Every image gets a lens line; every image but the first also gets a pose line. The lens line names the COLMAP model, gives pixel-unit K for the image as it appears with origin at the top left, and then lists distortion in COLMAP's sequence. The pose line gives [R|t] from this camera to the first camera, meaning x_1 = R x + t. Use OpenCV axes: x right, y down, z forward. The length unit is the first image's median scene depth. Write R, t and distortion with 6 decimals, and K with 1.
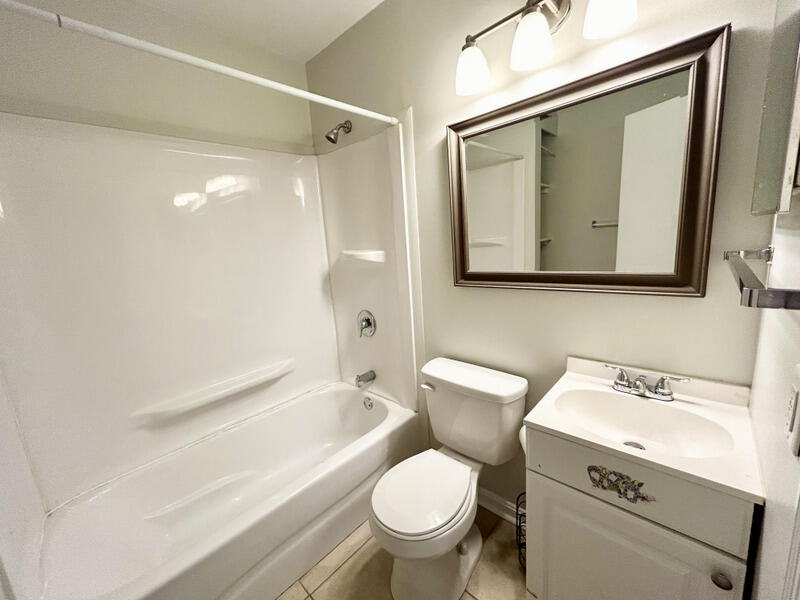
lens RADIAL K [[325.4, 0, 399.8], [0, 325.4, 299.5], [0, 0, 1]] dist [0.003185, -0.000185]
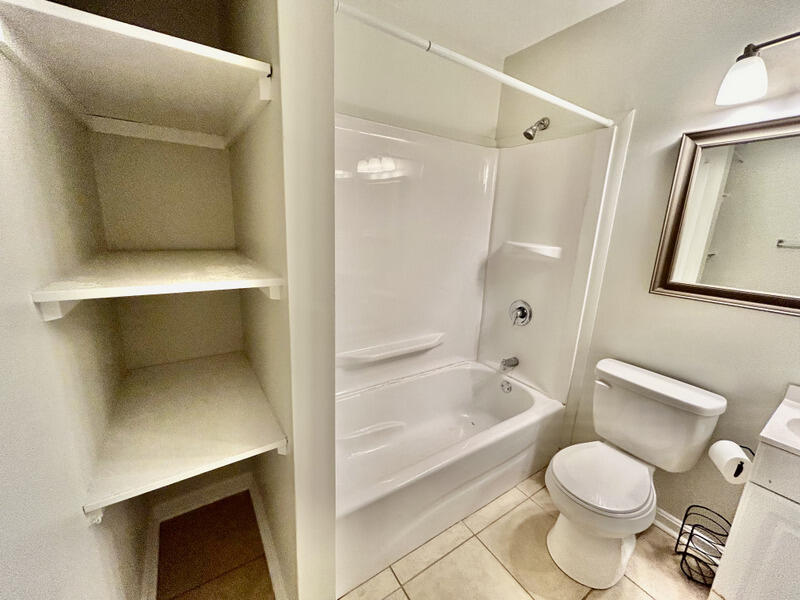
lens RADIAL K [[326.0, 0, 400.3], [0, 326.0, 299.3], [0, 0, 1]] dist [0.001800, 0.000168]
pose [[0.966753, 0.159065, -0.200217, -0.295269], [-0.149950, 0.986872, 0.059992, 0.026691], [0.207131, -0.027975, 0.977913, -0.121992]]
